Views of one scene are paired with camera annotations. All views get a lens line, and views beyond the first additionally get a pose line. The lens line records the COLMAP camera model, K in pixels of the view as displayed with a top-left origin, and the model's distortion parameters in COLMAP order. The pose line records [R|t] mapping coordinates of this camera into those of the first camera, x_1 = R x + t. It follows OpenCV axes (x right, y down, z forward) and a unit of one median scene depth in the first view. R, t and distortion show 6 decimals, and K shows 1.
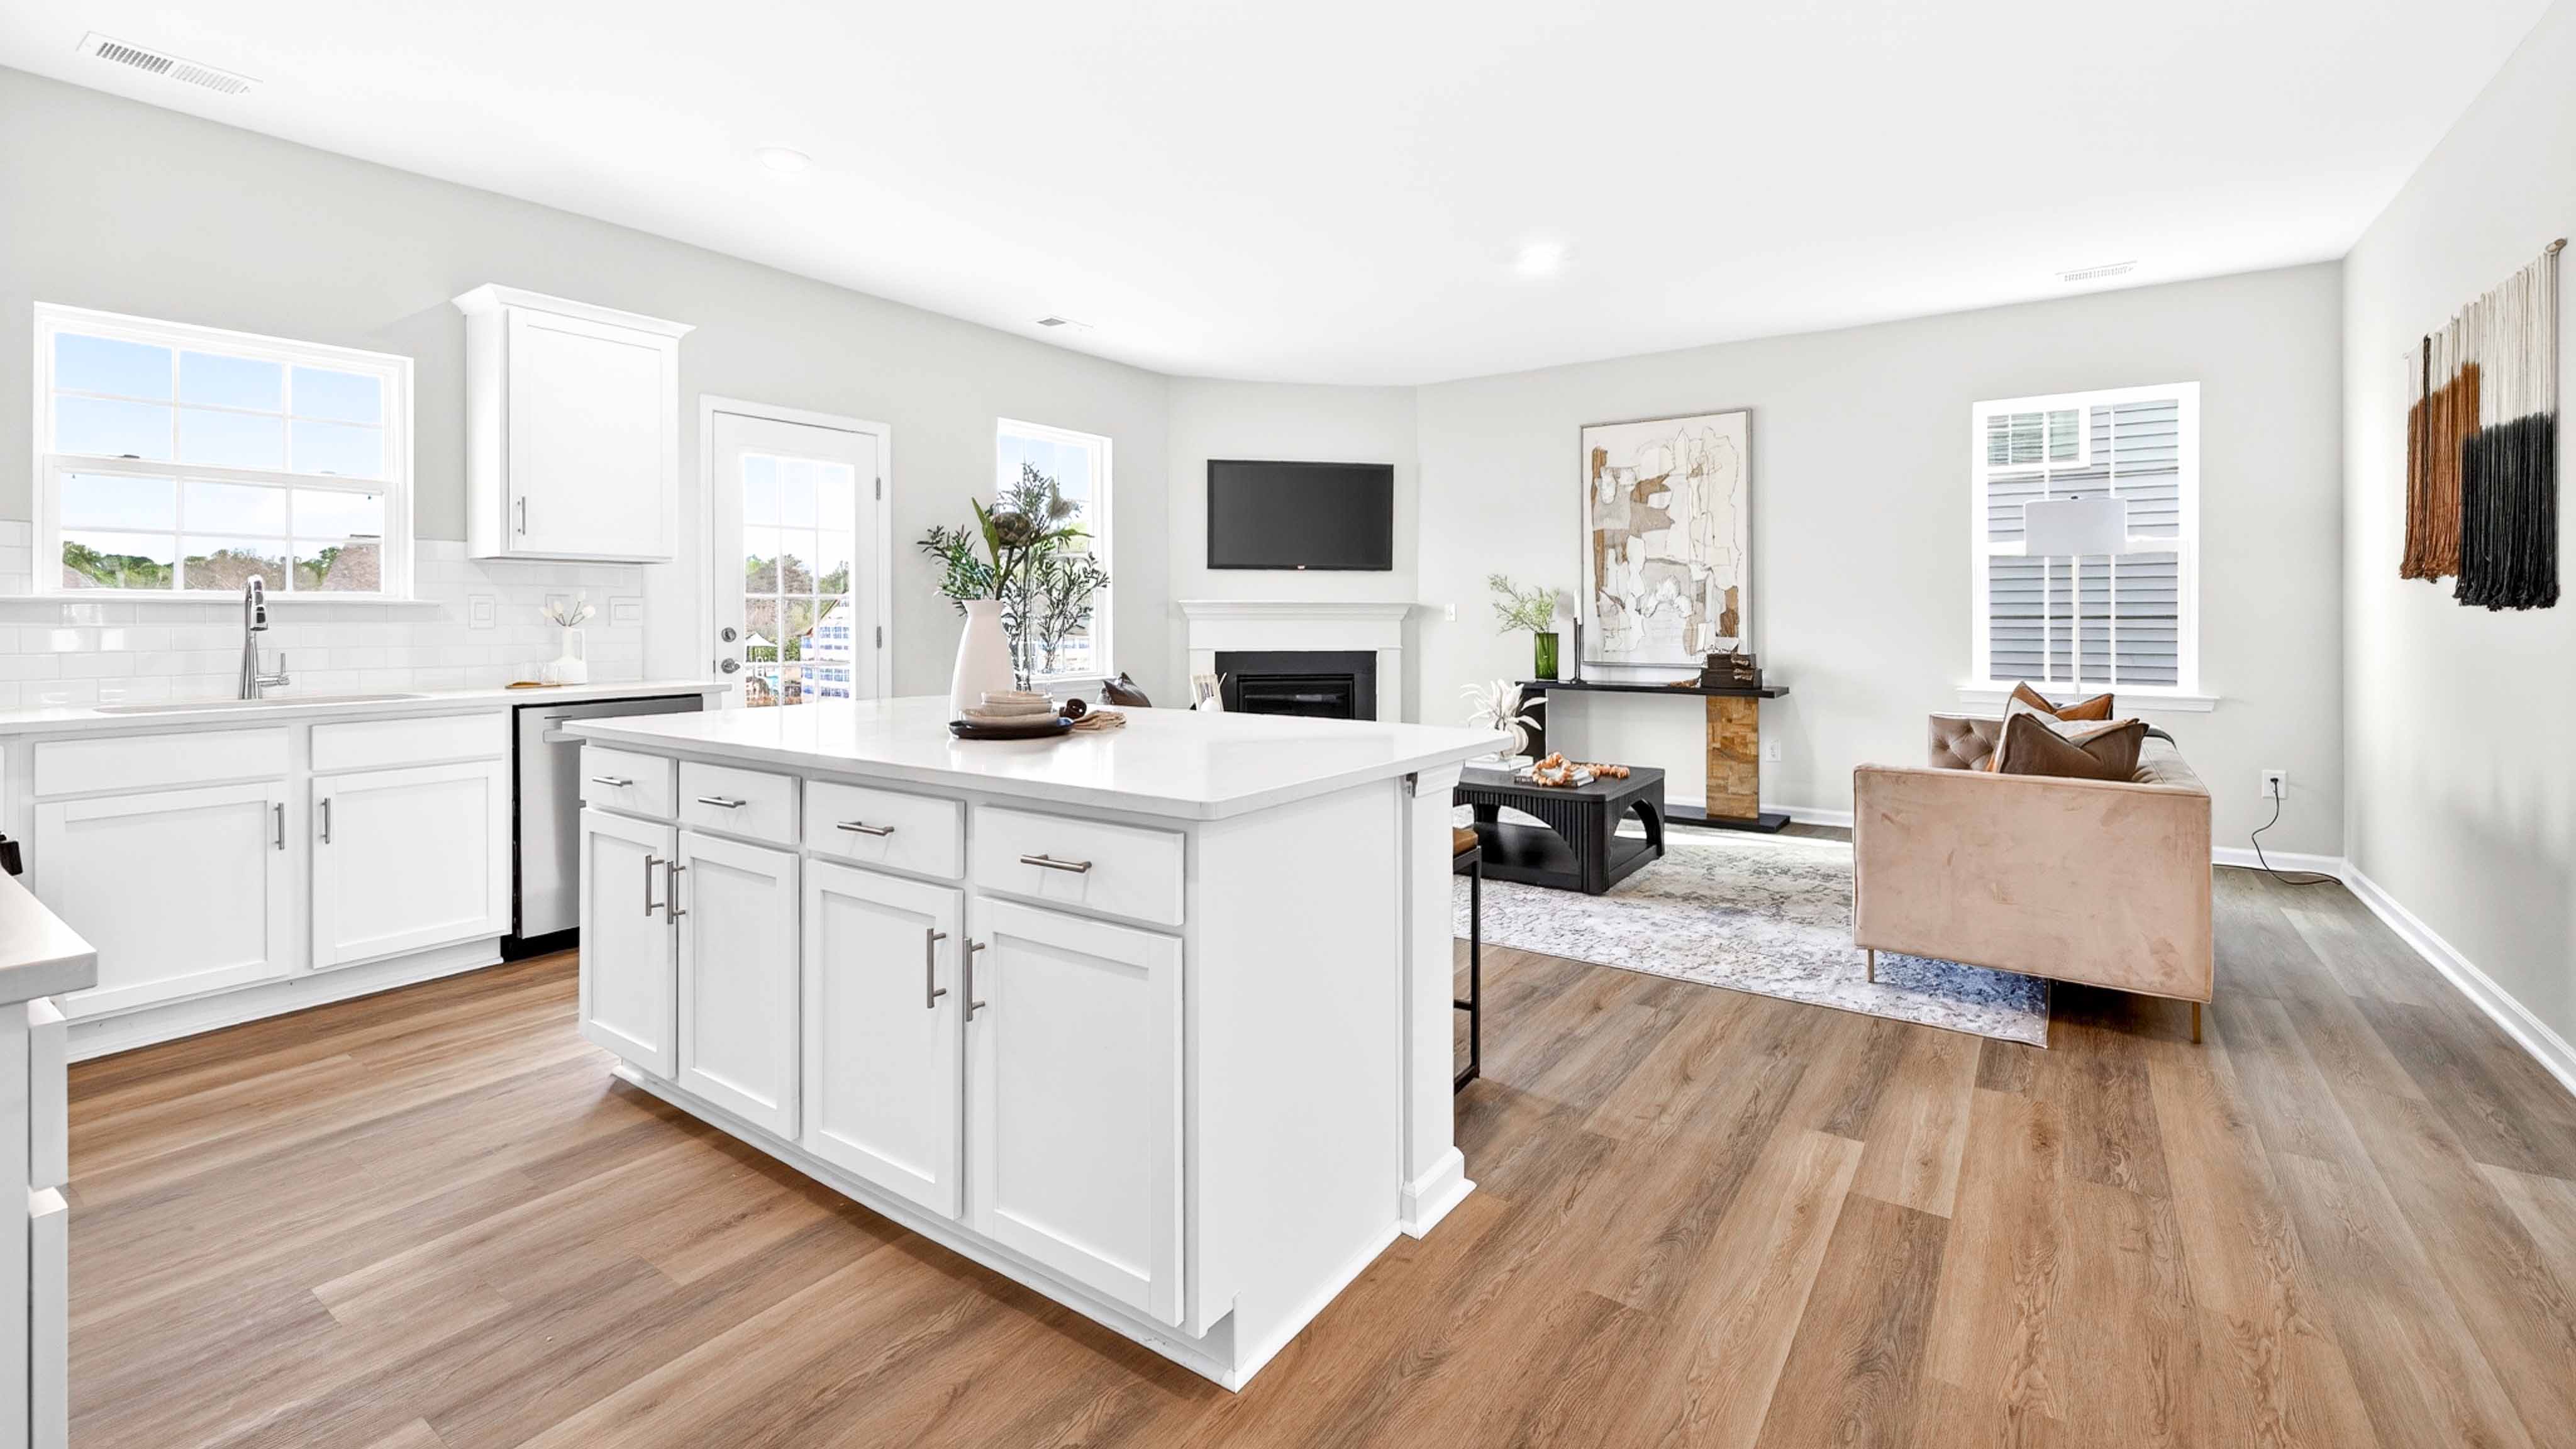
lens RADIAL K [[1085.3, 0, 1289.2], [0, 1085.3, 613.0], [0, 0, 1]] dist [0.001688, 0.000108]
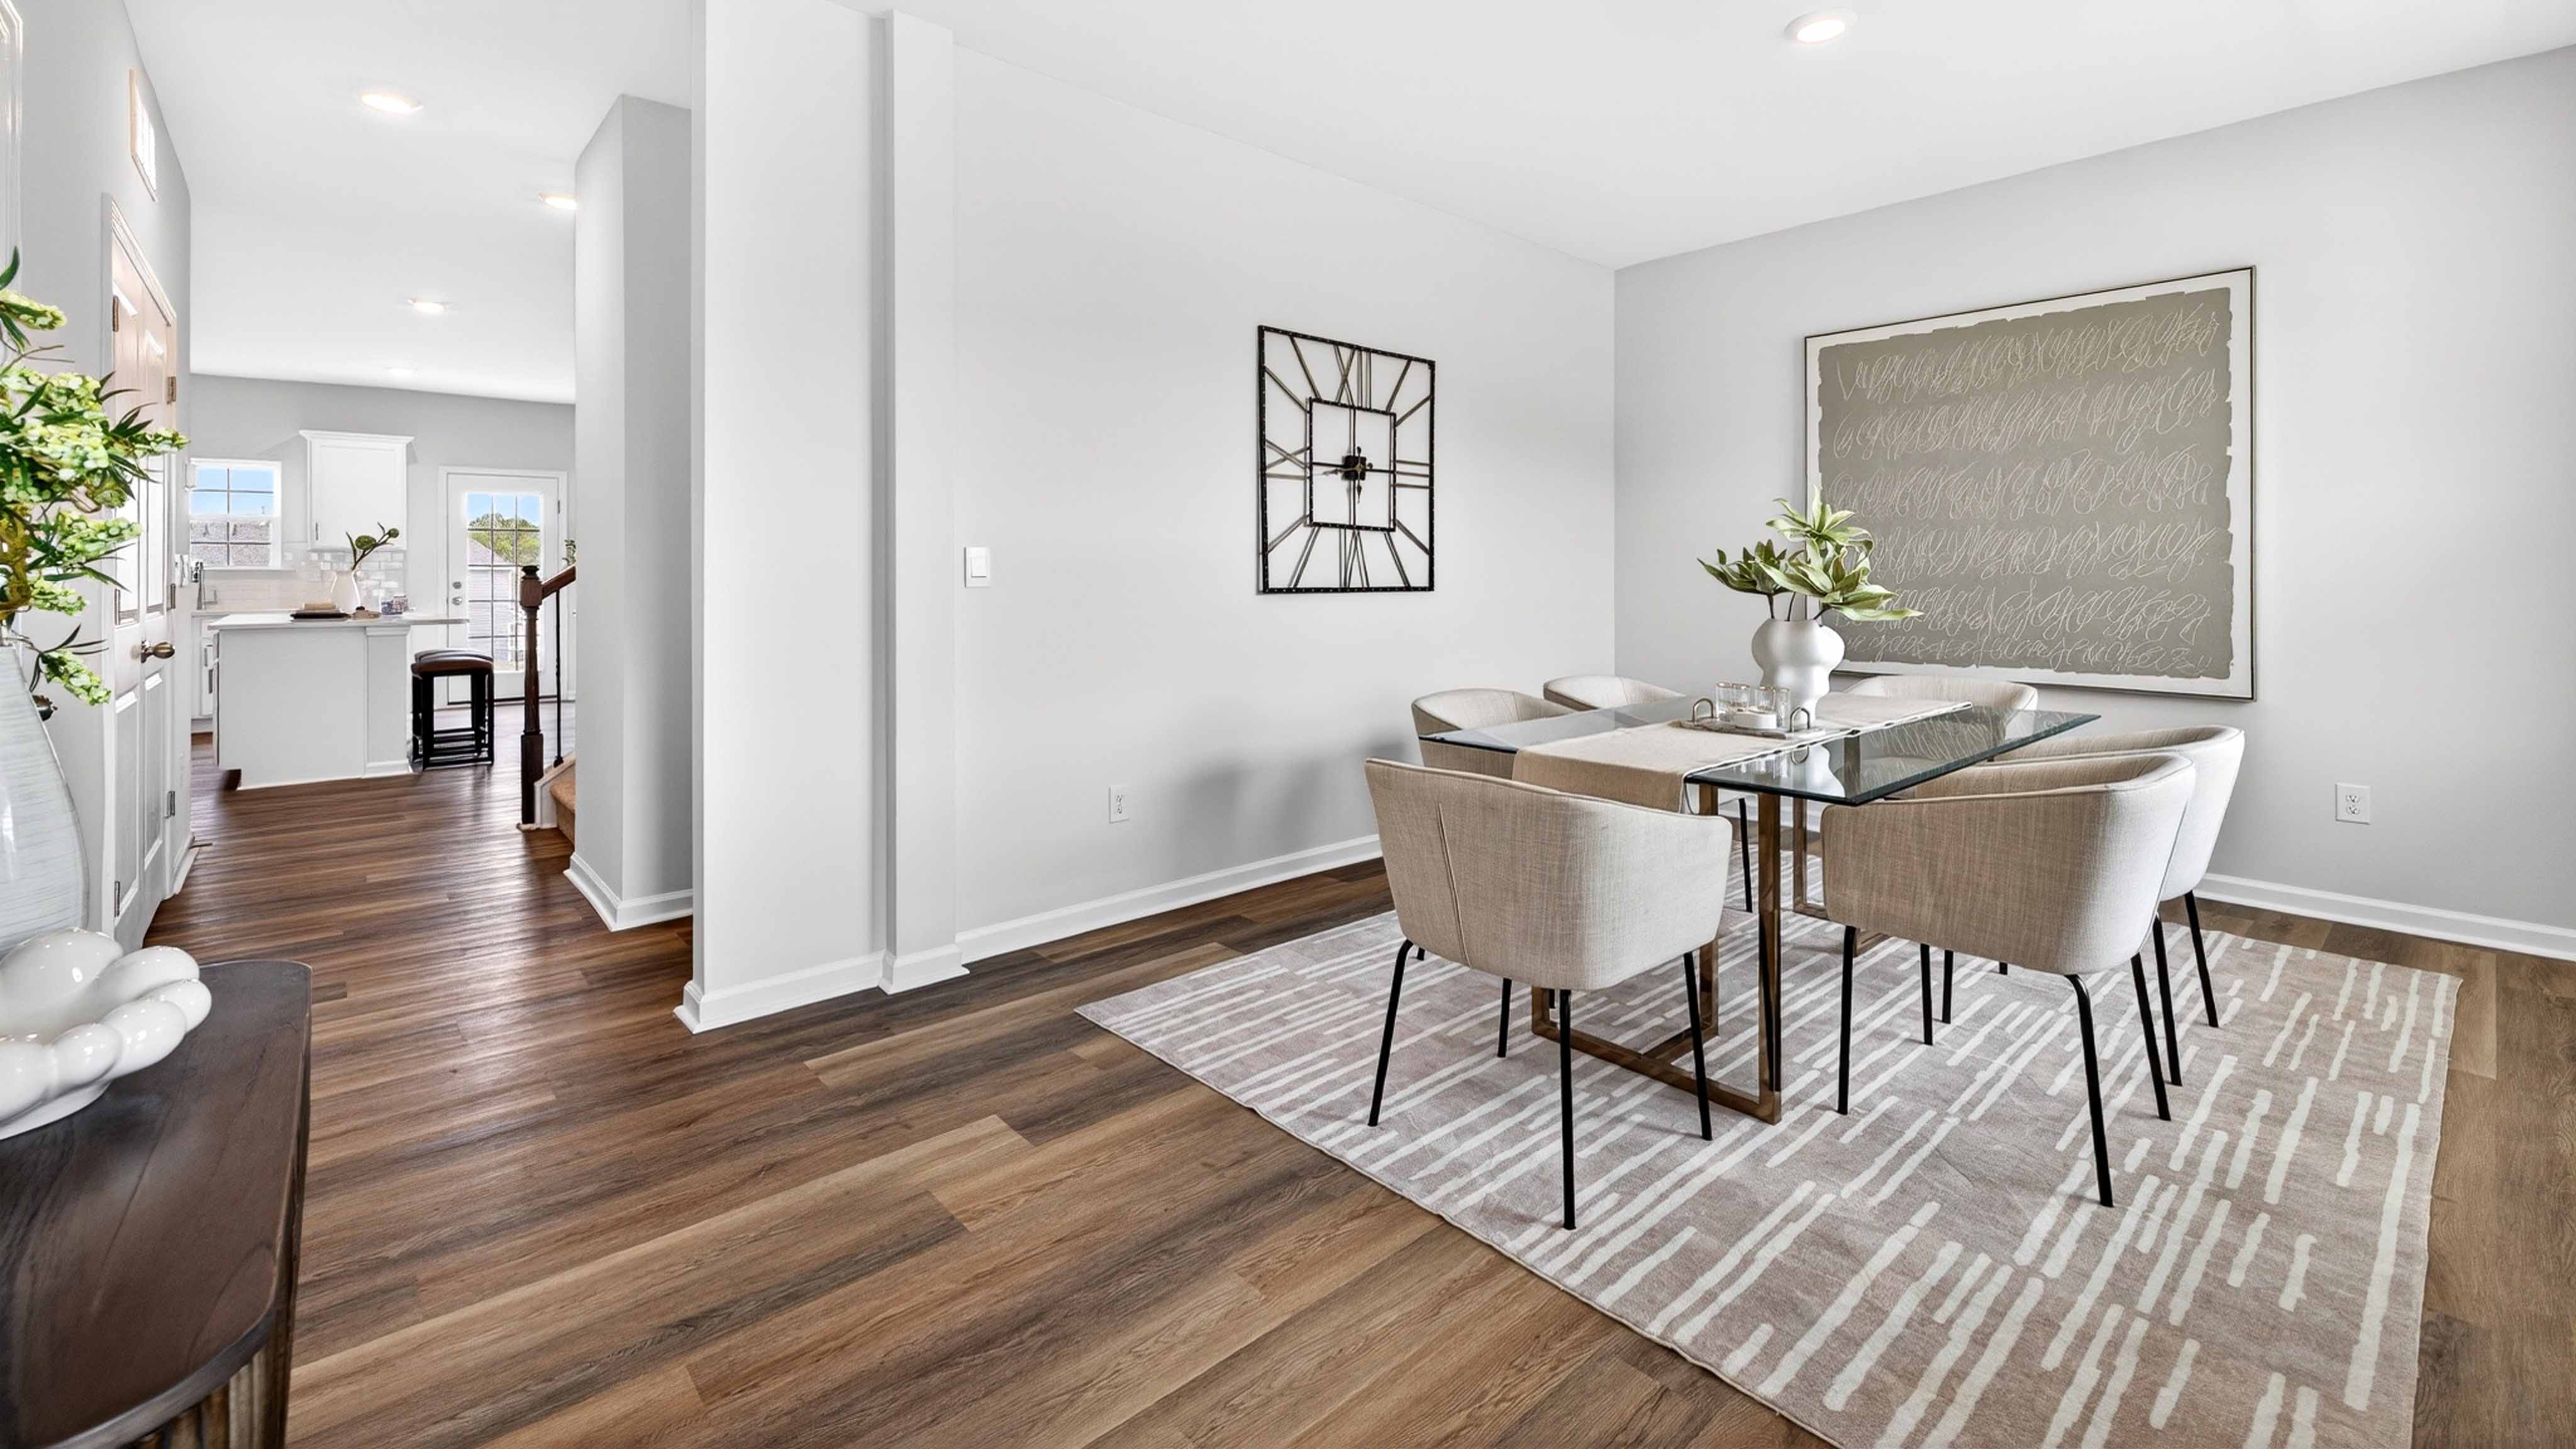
lens RADIAL K [[1079.3, 0, 1296.1], [0, 1079.3, 574.0], [0, 0, 1]] dist [0.002799, 0.000372]
pose [[0.974651, 0.000036, -0.223732, 1.756469], [-0.000124, 1.000000, -0.000378, -0.000059], [0.223732, 0.000396, 0.974651, -0.724265]]
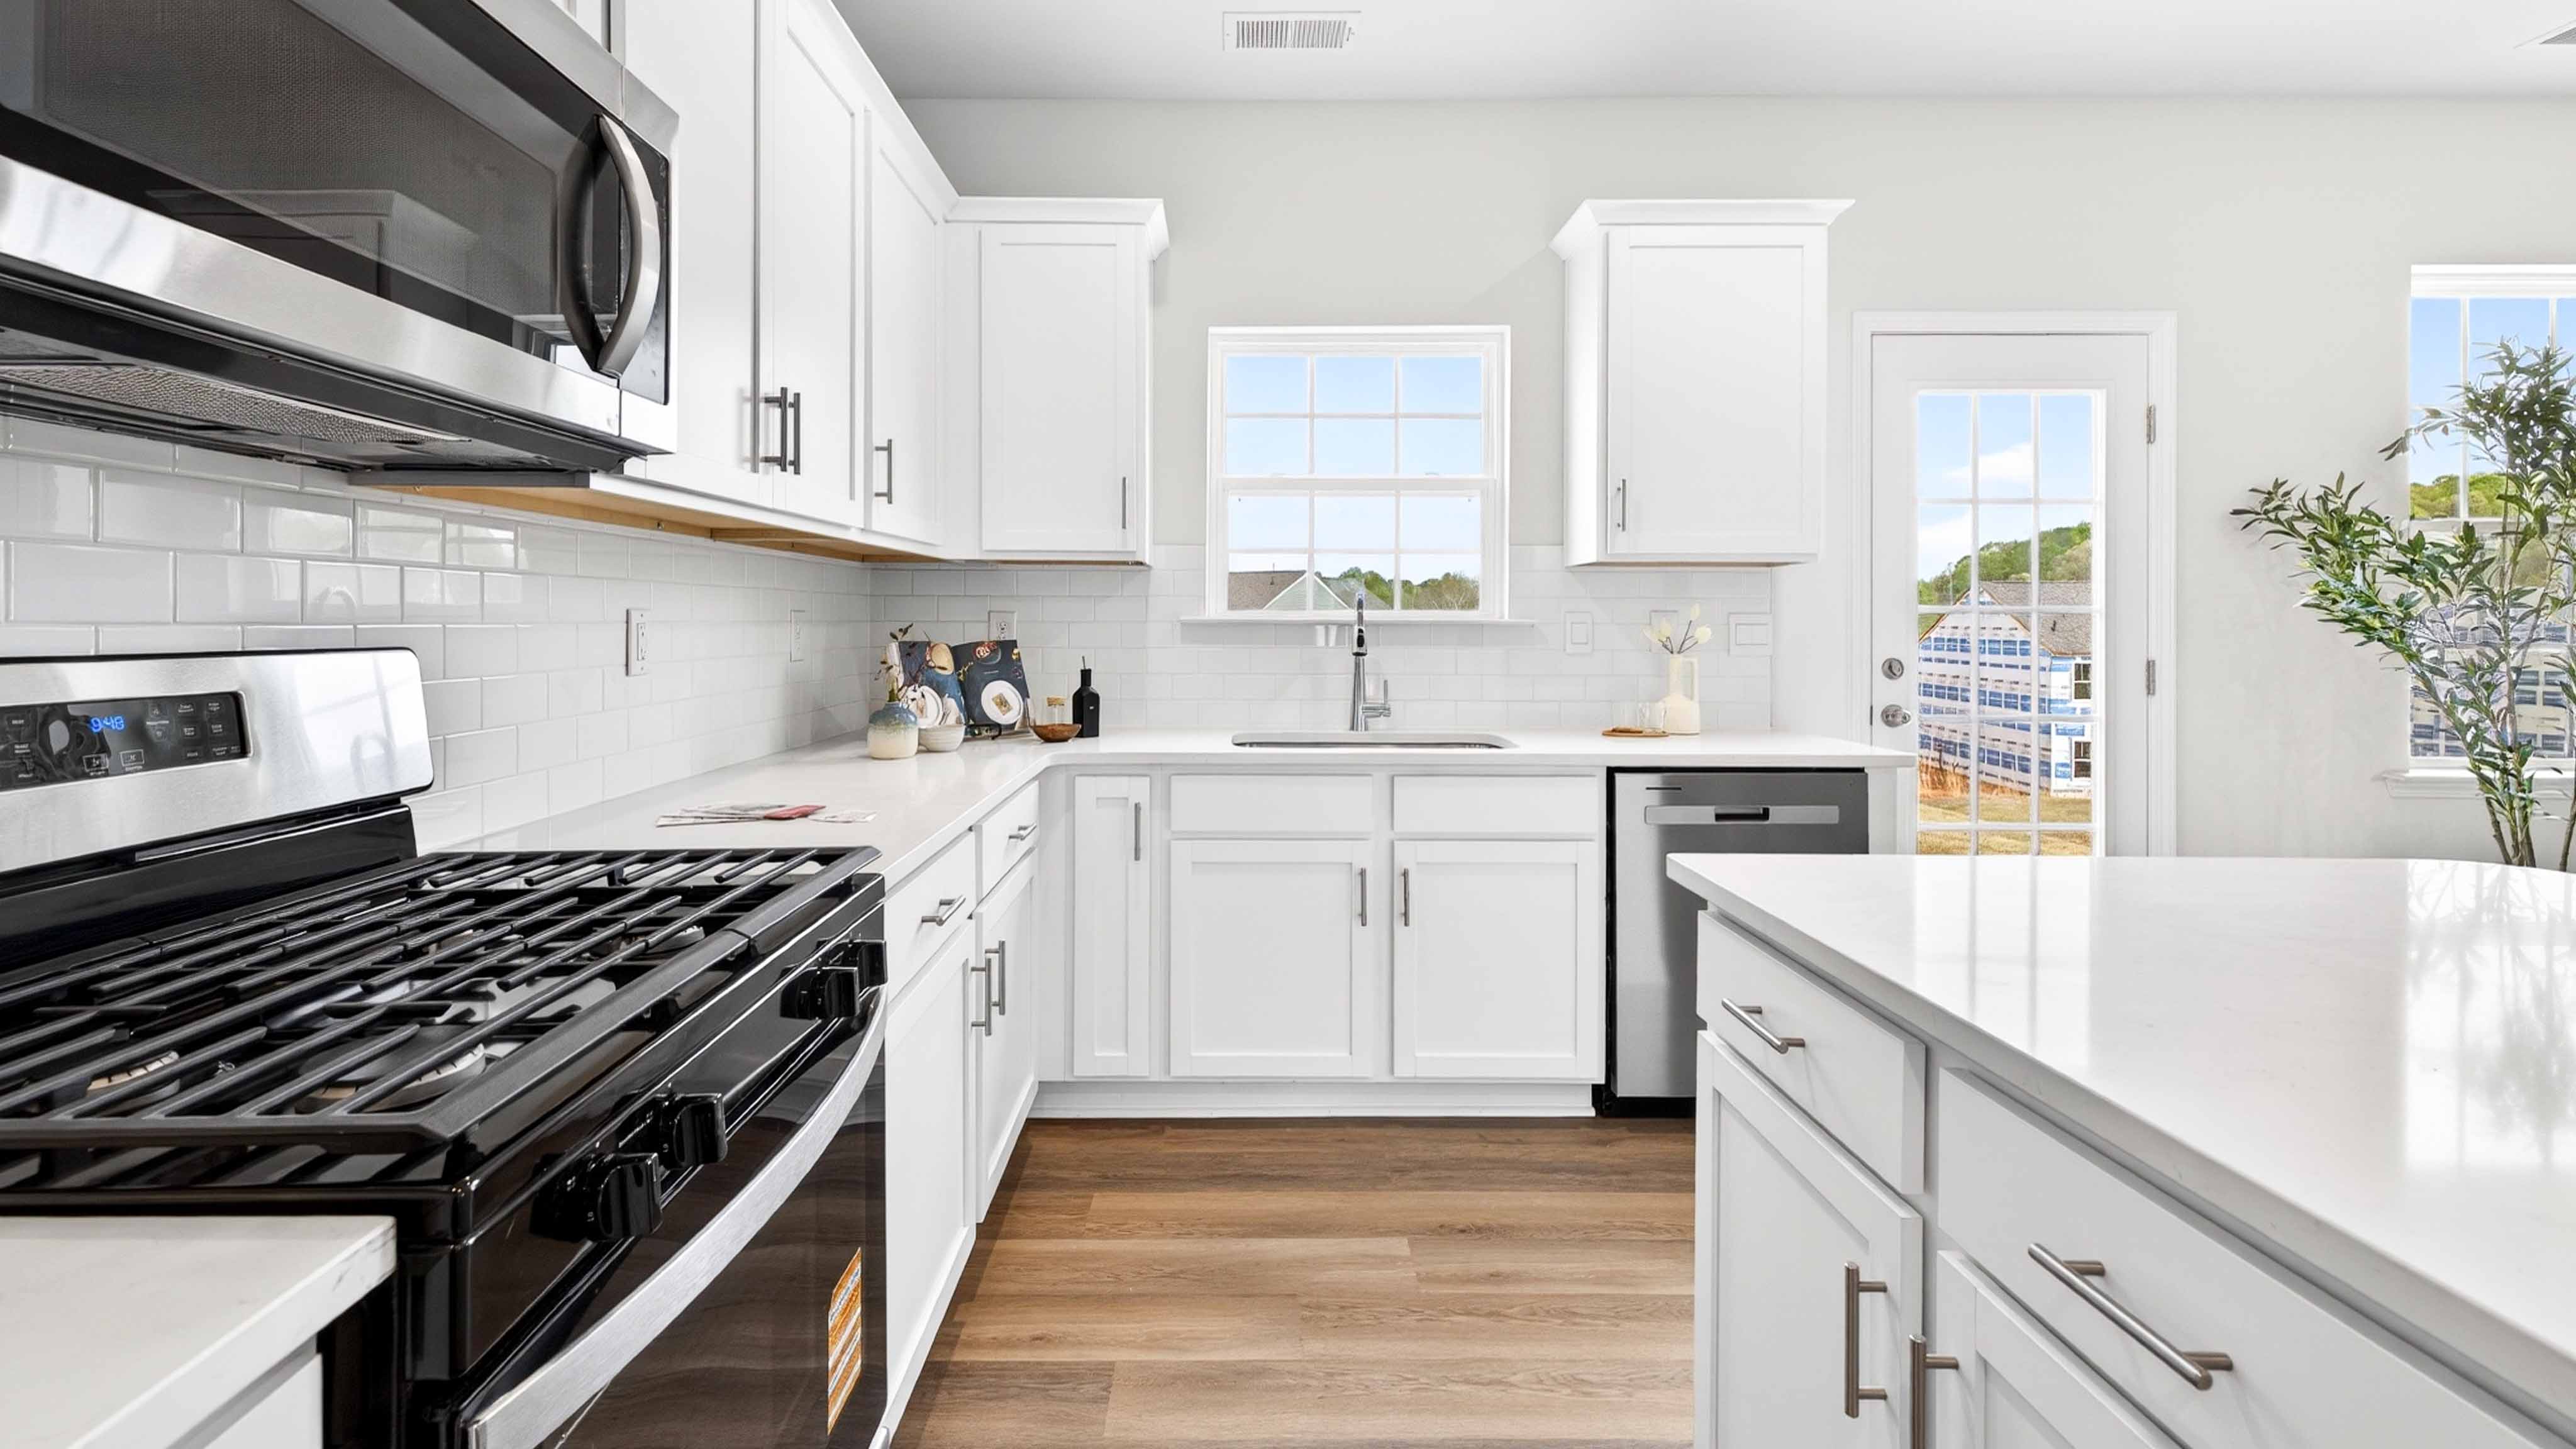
lens RADIAL K [[1104.2, 0, 1243.4], [0, 1104.2, 624.6], [0, 0, 1]] dist [0.001932, 0.000083]
pose [[0.573829, 0.006011, -0.818953, -0.236361], [-0.003533, 0.999982, 0.004864, -0.010609], [0.818967, 0.000102, 0.573840, 0.355480]]
